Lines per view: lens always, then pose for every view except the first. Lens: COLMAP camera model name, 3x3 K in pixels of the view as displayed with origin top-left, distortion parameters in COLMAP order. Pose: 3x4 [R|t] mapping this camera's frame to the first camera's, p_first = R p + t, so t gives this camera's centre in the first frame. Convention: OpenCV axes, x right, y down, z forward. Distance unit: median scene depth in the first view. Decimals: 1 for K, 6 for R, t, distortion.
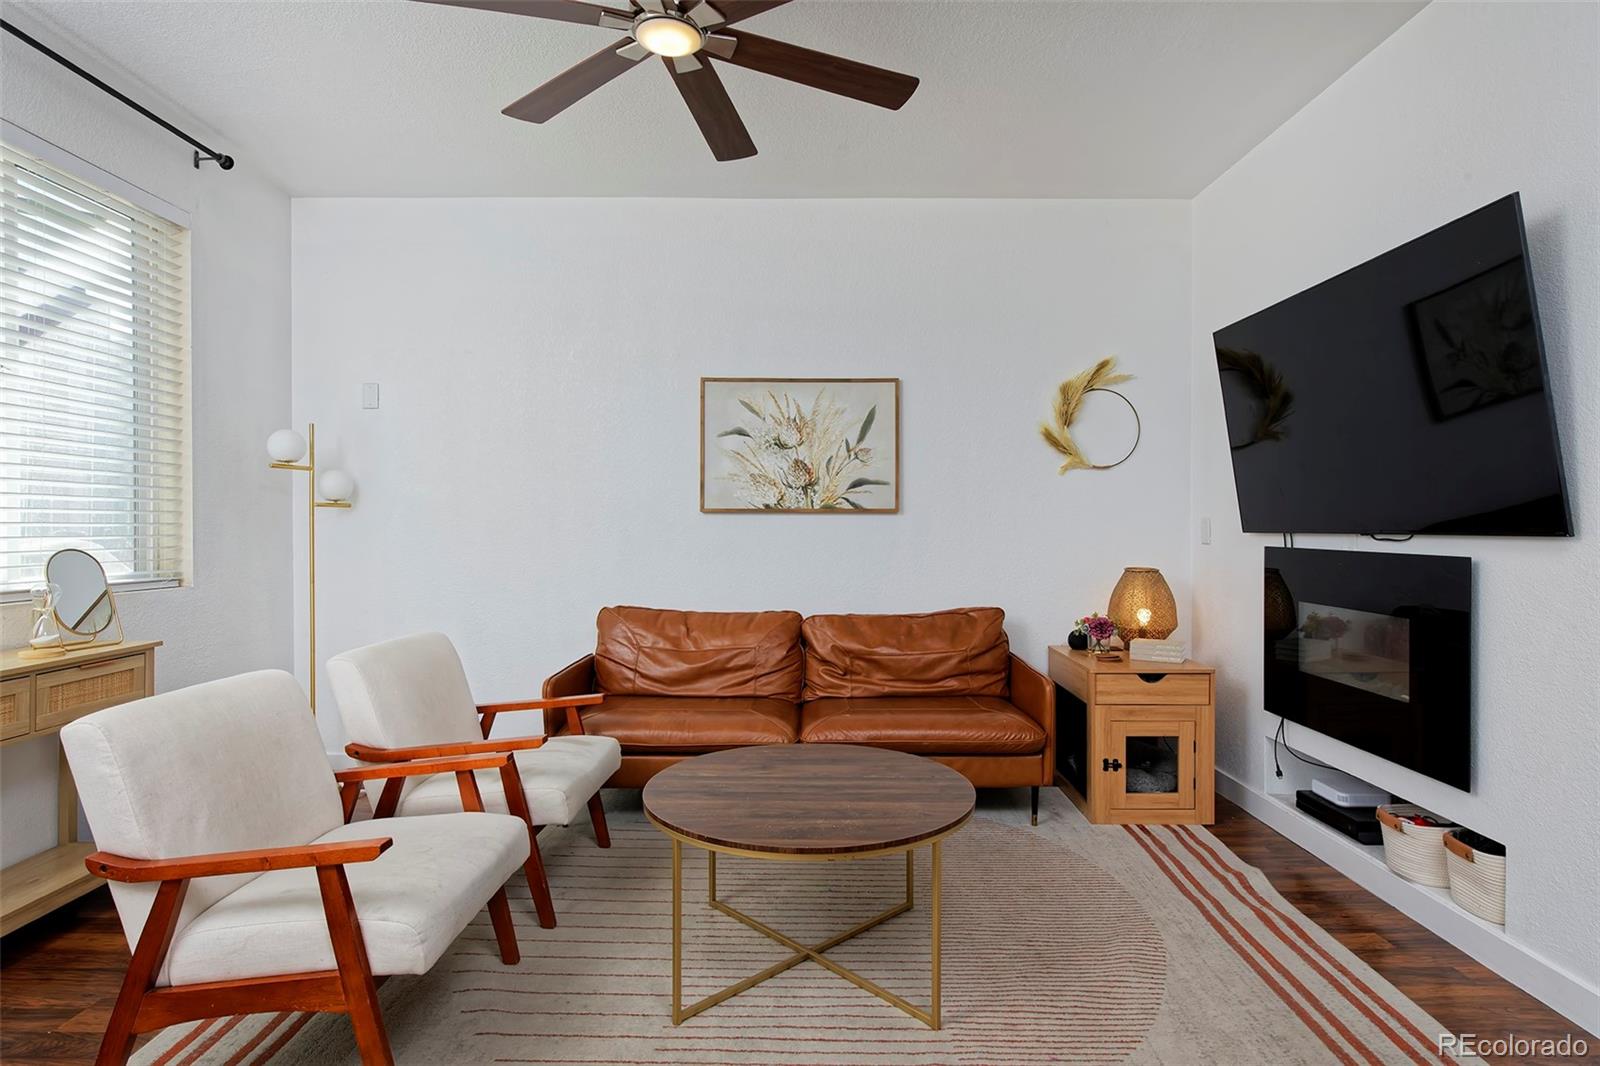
lens RADIAL K [[818.9, 0, 798.0], [0, 818.9, 530.1], [0, 0, 1]] dist [-0.000970, 0.000057]
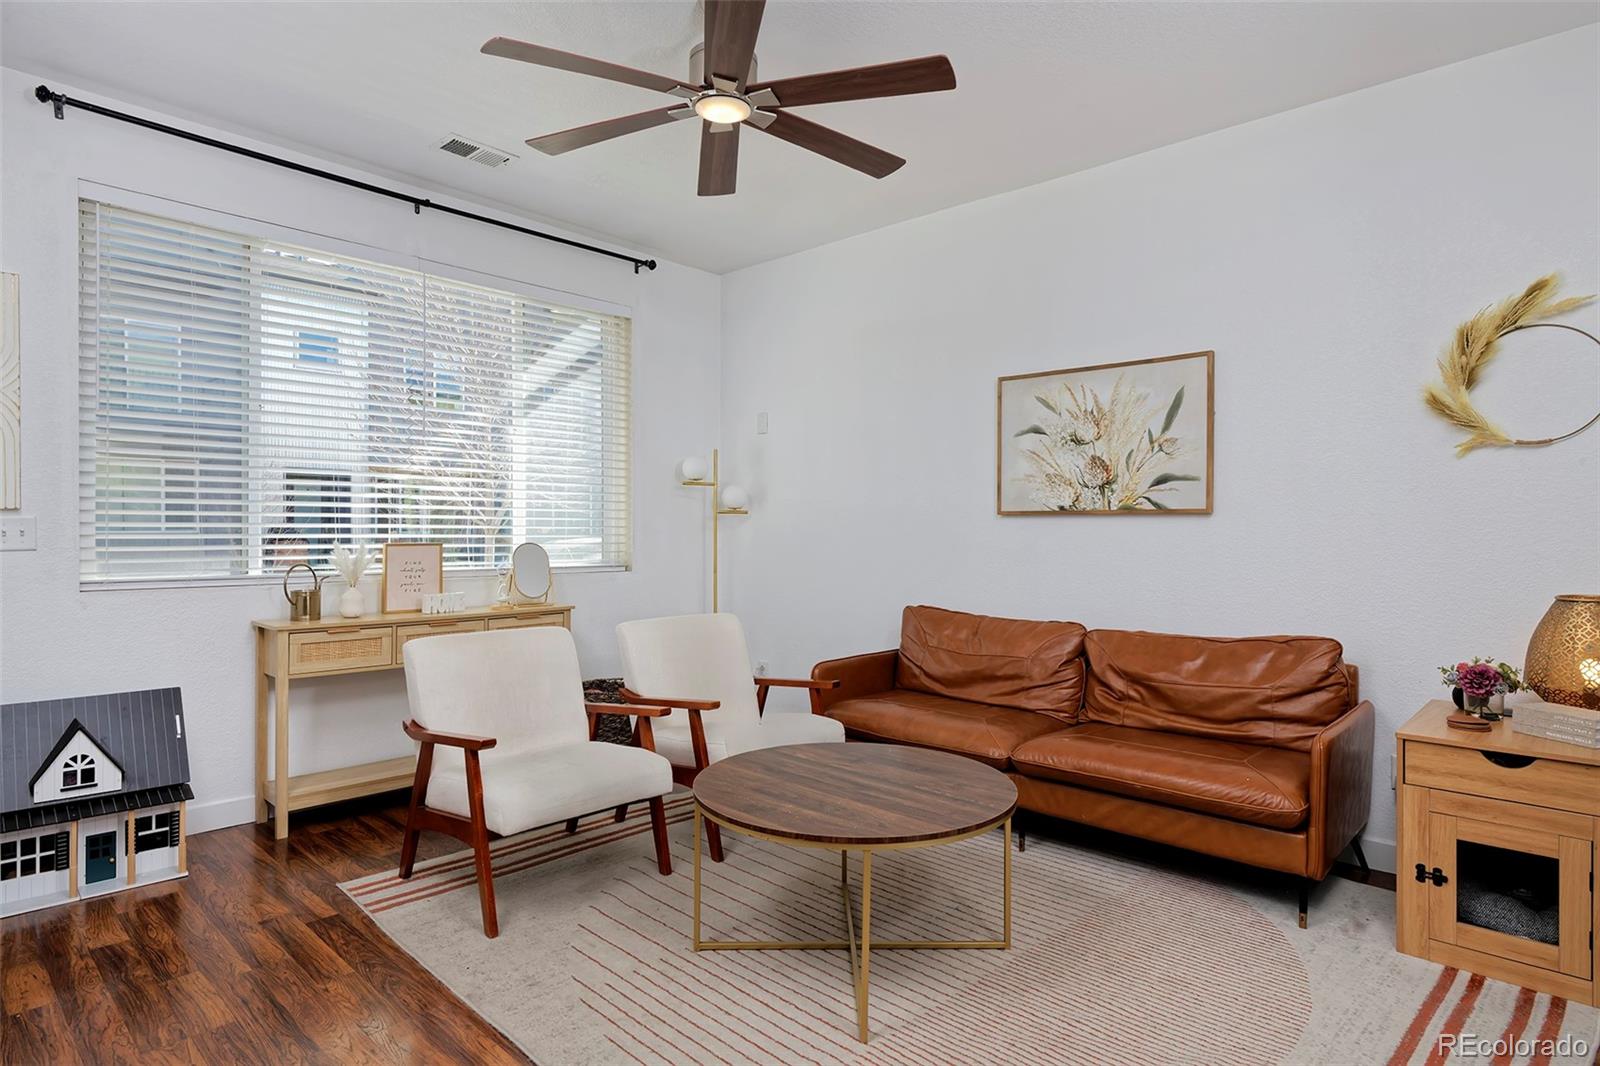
lens RADIAL K [[853.4, 0, 828.8], [0, 853.4, 530.9], [0, 0, 1]] dist [-0.003386, -0.000304]
pose [[0.748891, 0.004009, -0.662681, 0.405955], [-0.006856, 0.999975, -0.001698, 0.000113], [0.662658, 0.005815, 0.748900, 0.103066]]
